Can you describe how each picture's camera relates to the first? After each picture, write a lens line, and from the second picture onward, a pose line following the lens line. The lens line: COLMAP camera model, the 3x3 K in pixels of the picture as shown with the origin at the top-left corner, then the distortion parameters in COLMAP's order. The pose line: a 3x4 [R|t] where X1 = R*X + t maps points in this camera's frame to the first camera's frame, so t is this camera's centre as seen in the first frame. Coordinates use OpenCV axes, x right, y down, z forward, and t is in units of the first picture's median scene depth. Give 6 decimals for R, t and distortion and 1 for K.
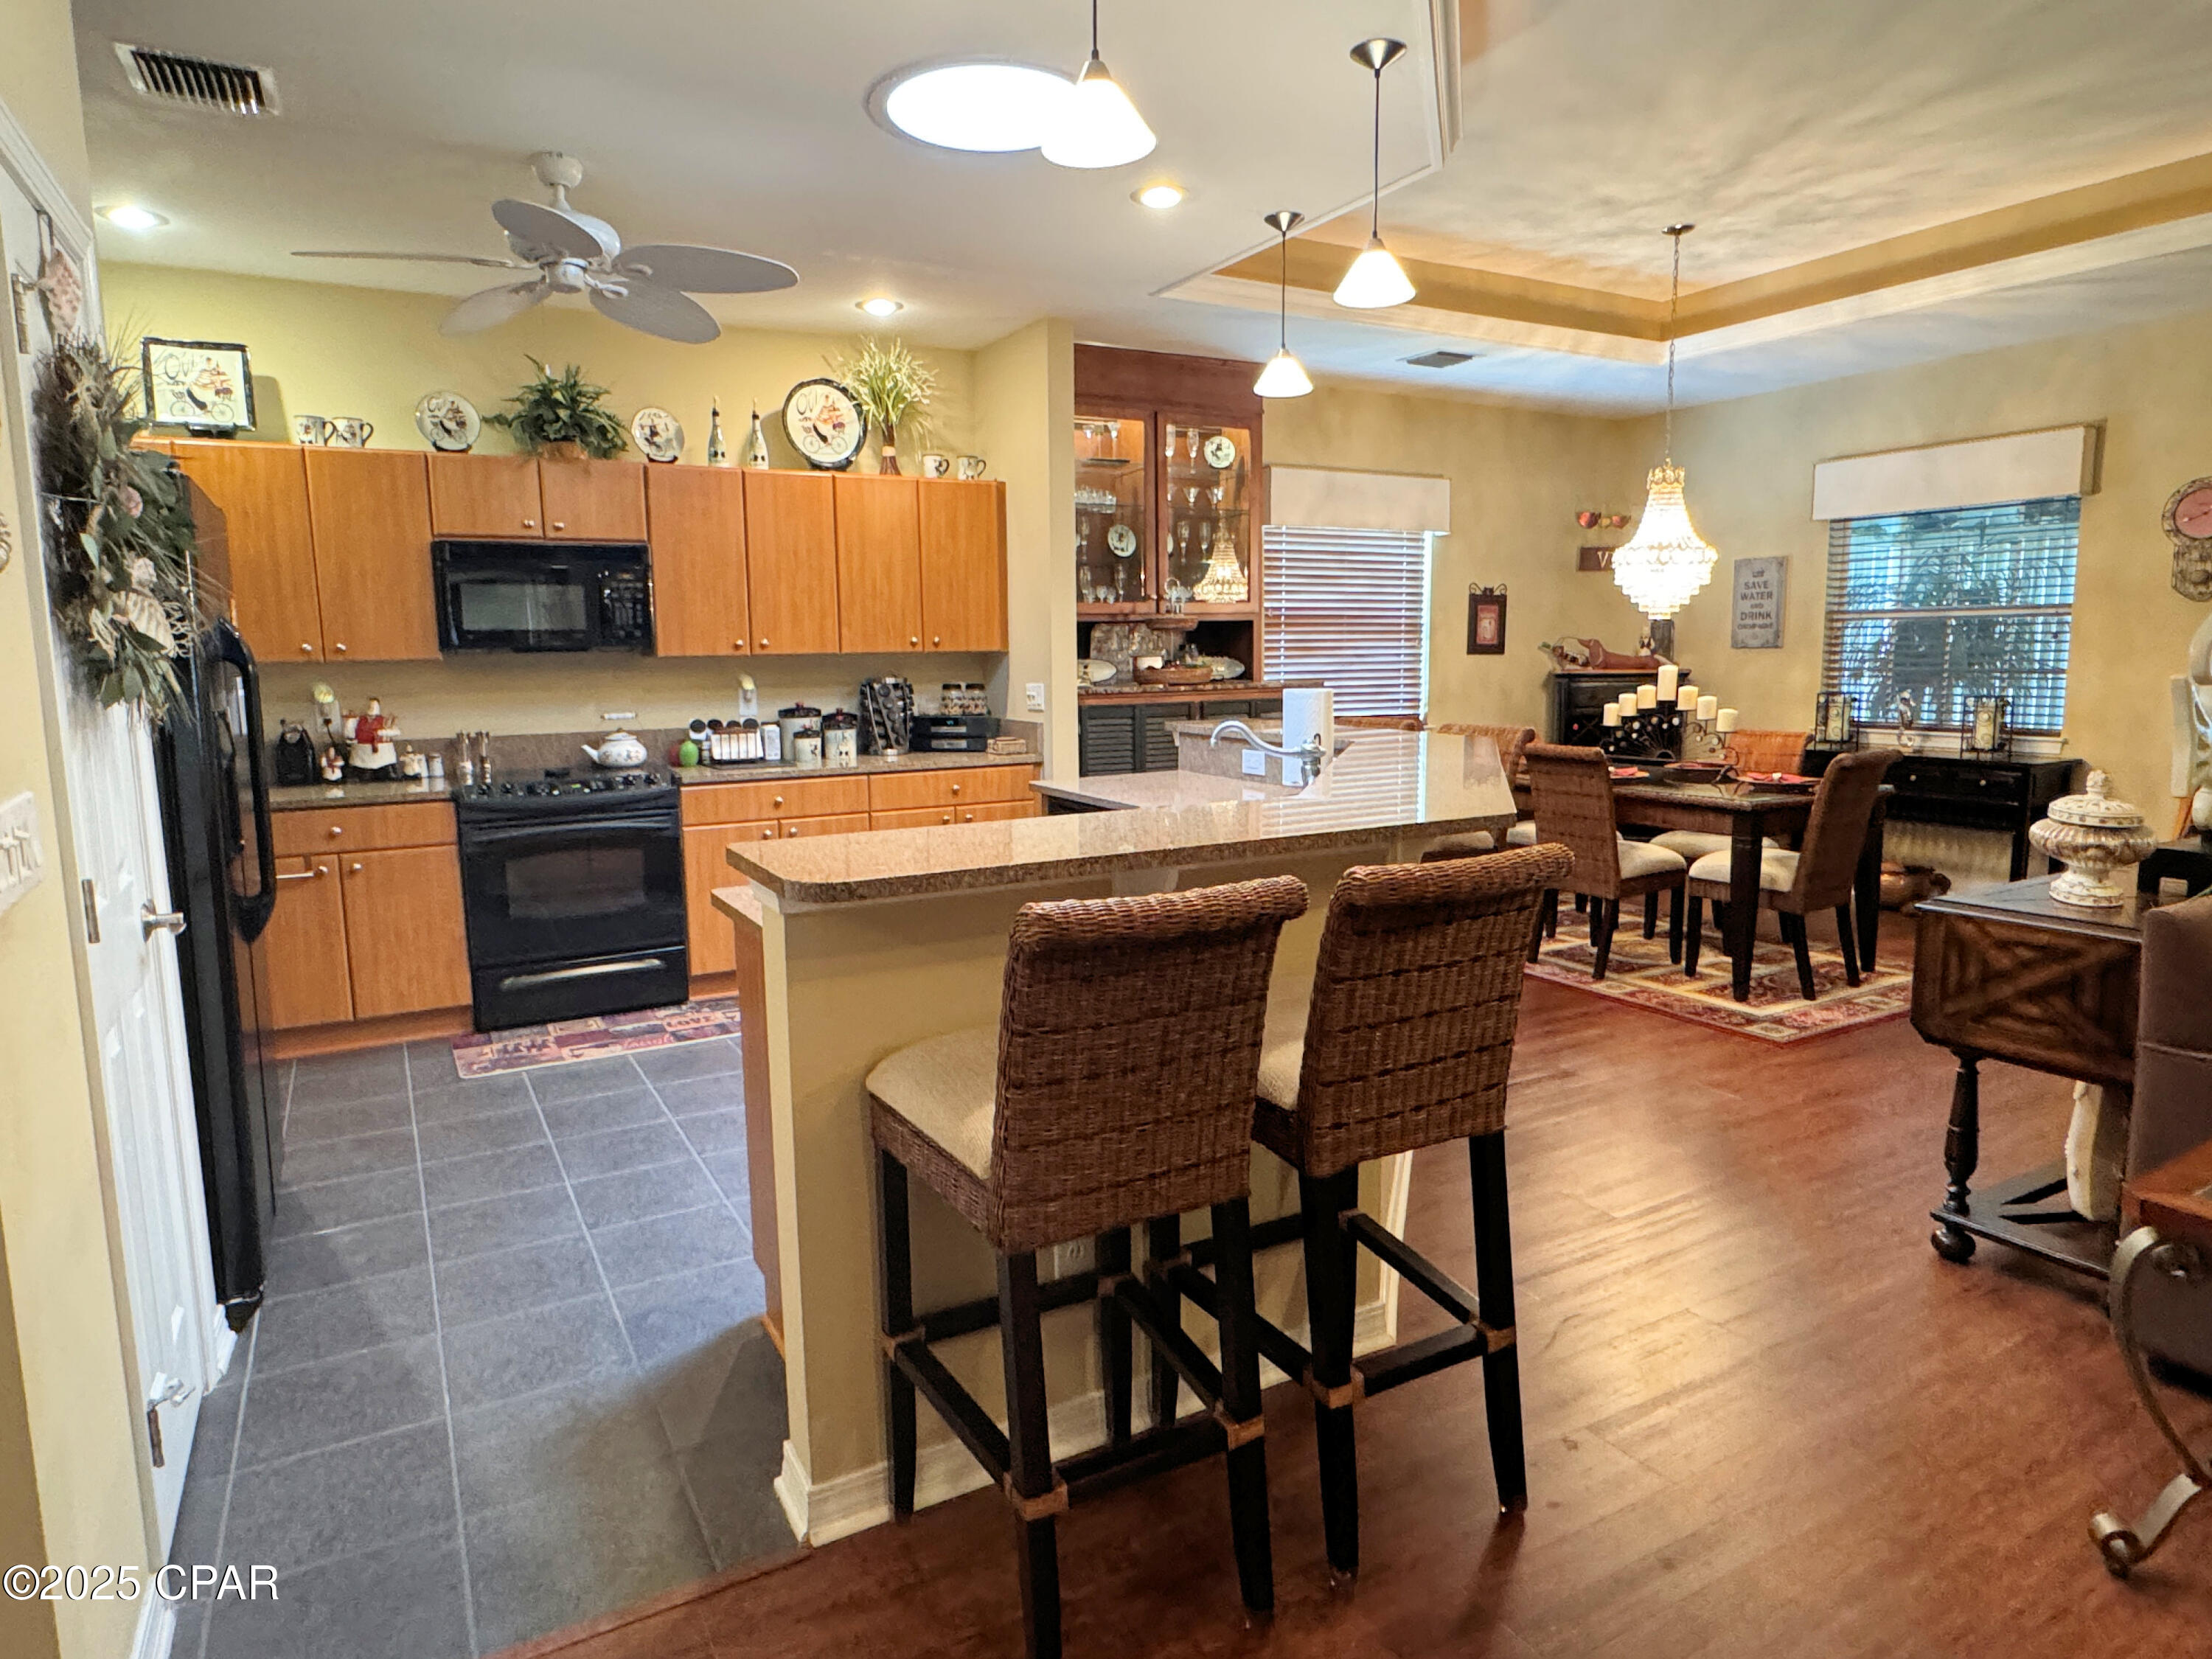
lens RADIAL K [[1296.3, 0, 1091.5], [0, 1296.3, 823.1], [0, 0, 1]] dist [-0.001950, -0.001970]
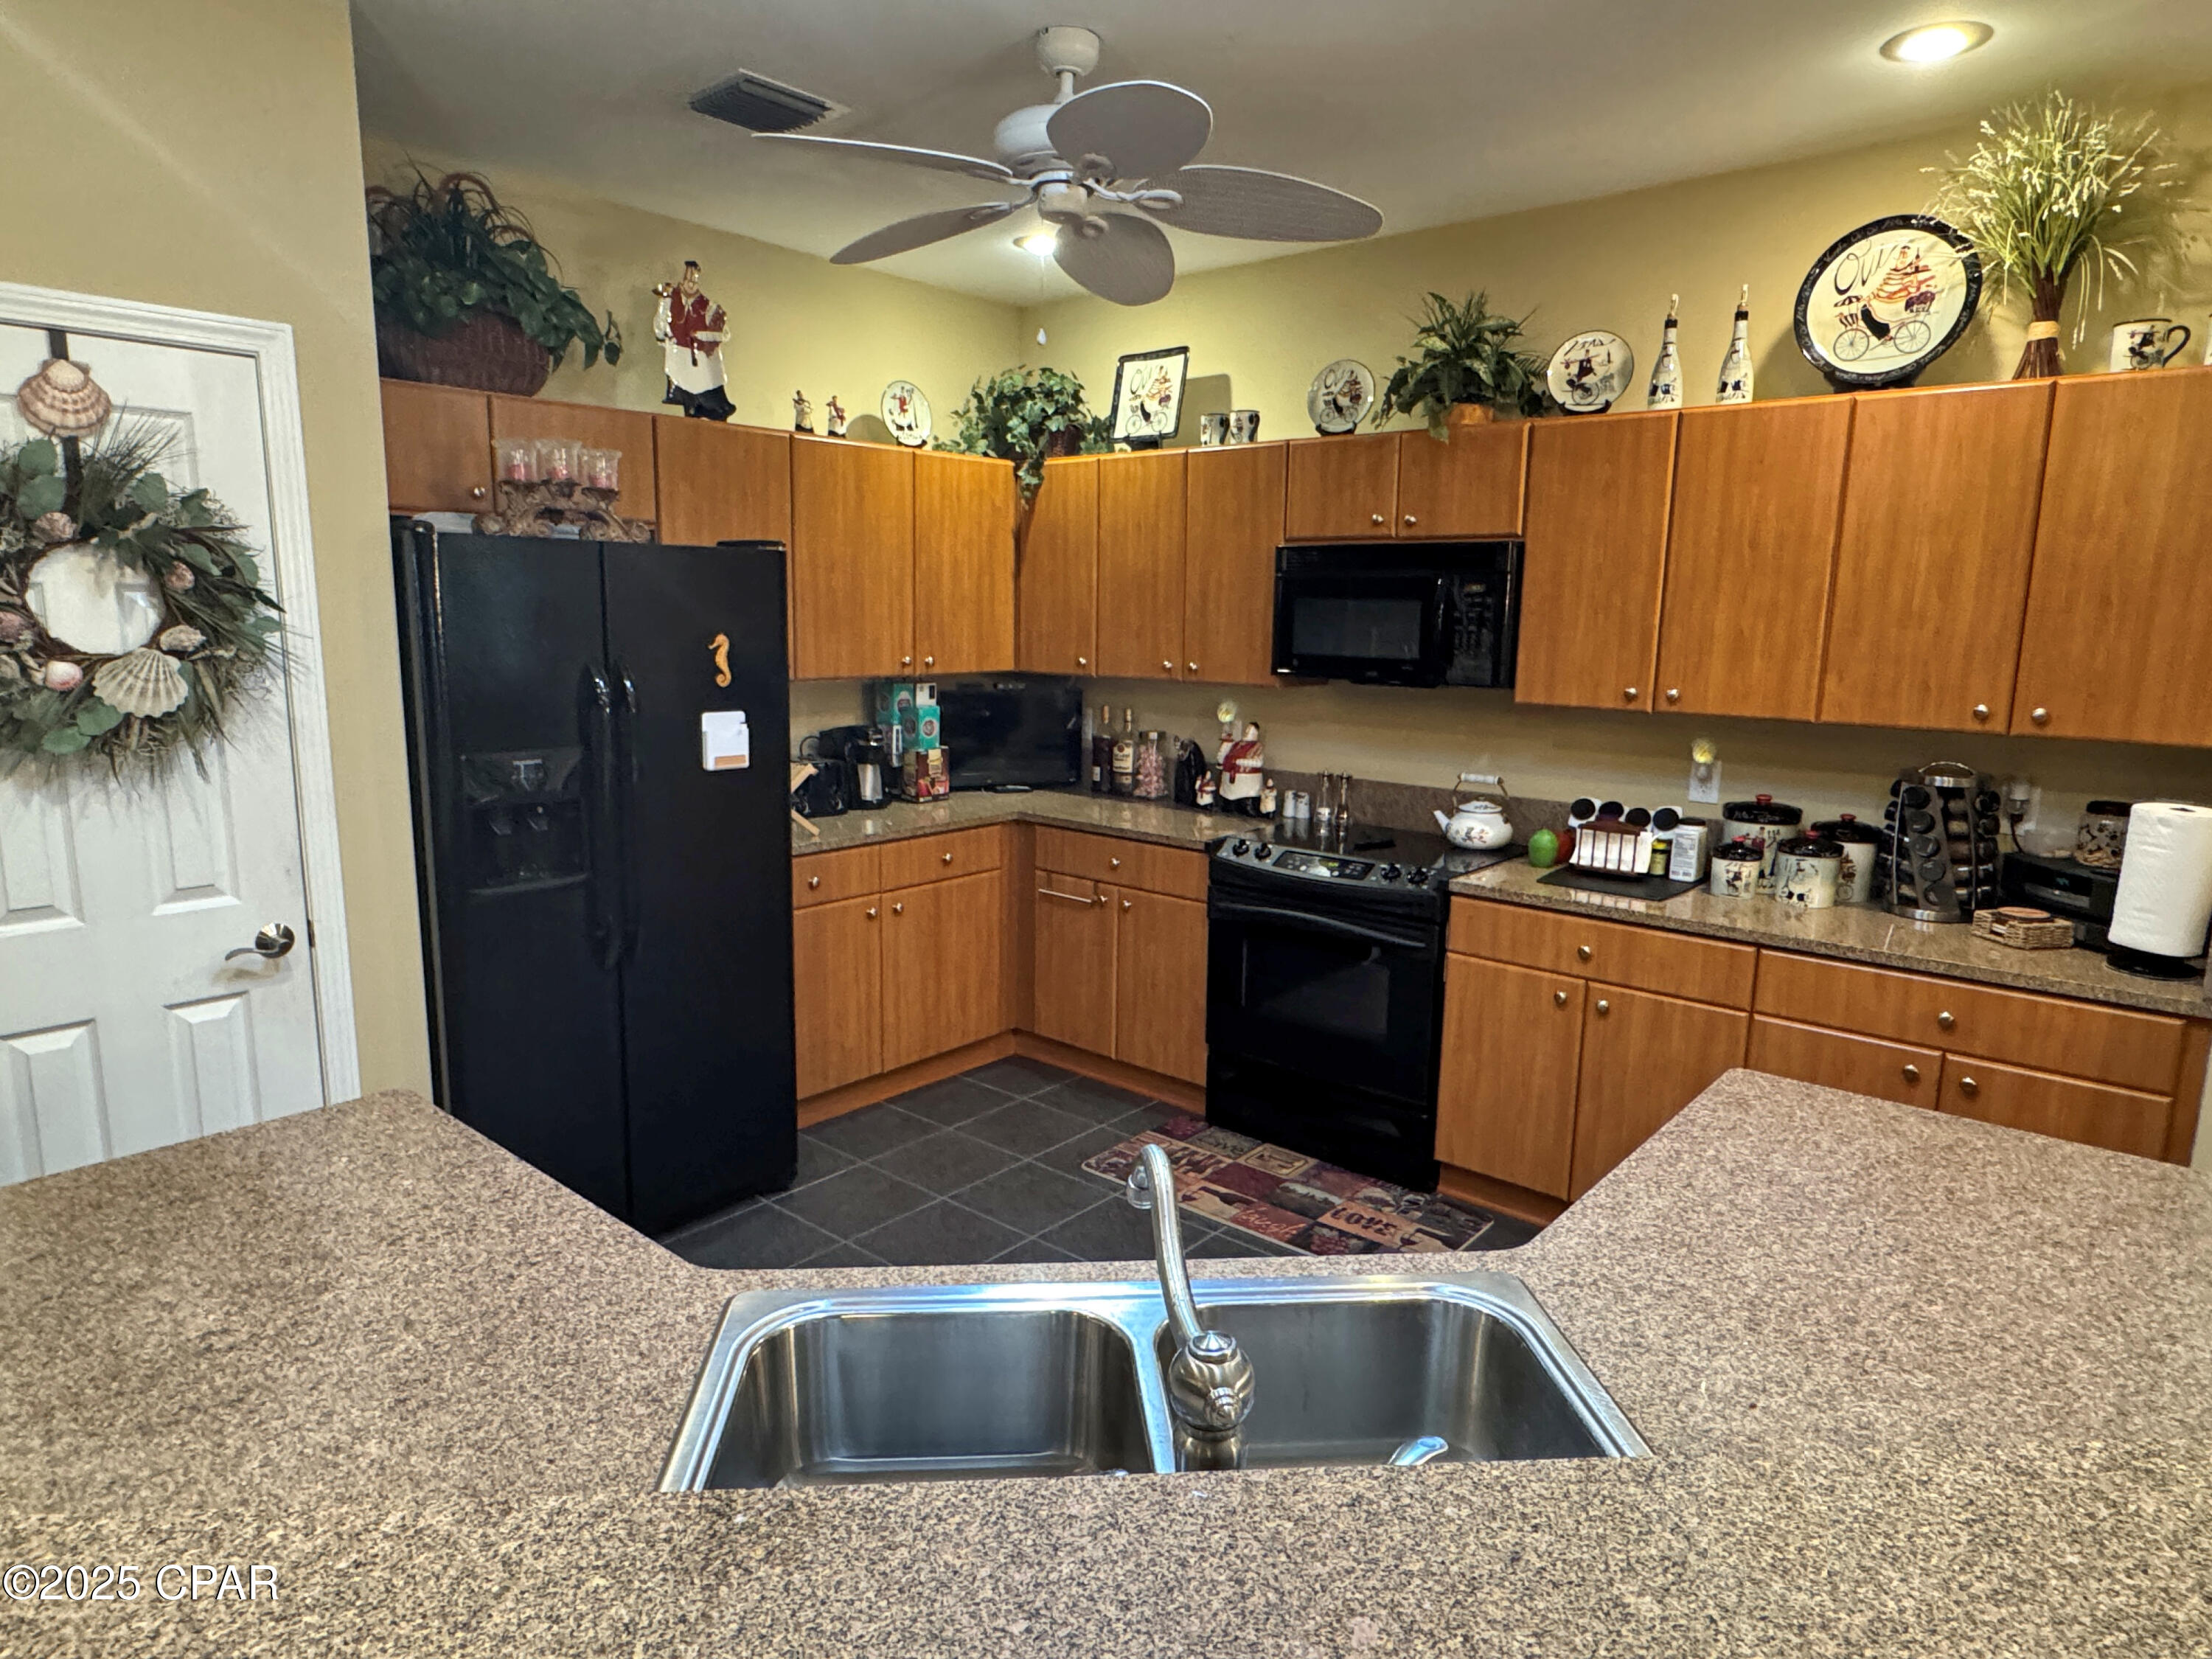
lens RADIAL K [[1296.3, 0, 1093.7], [0, 1296.3, 832.4], [0, 0, 1]] dist [-0.001950, -0.001970]
pose [[0.342323, 0.182329, -0.921722, 0.235701], [-0.149283, 0.979084, 0.138233, -0.121266], [0.927647, 0.090277, 0.362382, 0.540051]]
